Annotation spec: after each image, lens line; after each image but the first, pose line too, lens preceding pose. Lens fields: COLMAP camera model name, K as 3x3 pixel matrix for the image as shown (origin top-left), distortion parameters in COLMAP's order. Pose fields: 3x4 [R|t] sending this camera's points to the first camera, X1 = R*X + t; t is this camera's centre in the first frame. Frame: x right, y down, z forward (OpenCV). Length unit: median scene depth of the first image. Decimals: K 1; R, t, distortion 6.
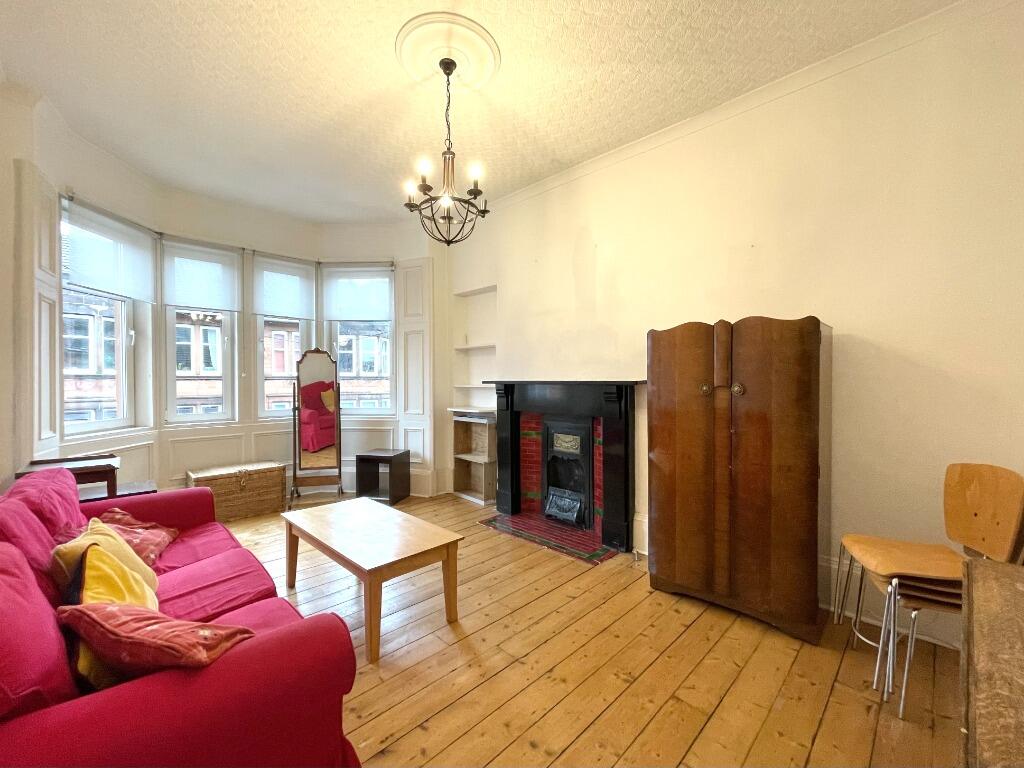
lens RADIAL K [[412.0, 0, 512.0], [0, 412.0, 384.0], [0, 0, 1]] dist [0.000688, -0.000285]
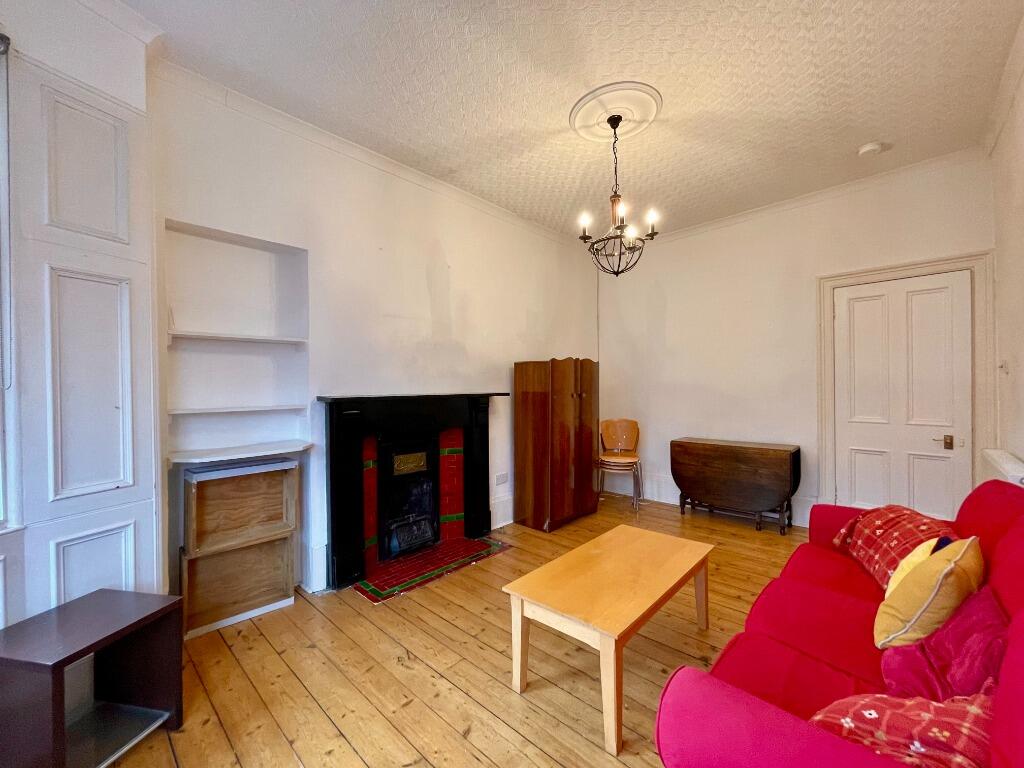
lens RADIAL K [[412.0, 0, 512.0], [0, 412.0, 384.0], [0, 0, 1]] dist [0.000688, -0.000285]
pose [[-0.022036, -0.002163, 0.999755, -0.856932], [0.004027, 0.999989, 0.002252, -0.037100], [-0.999749, 0.004076, -0.022027, 0.865245]]
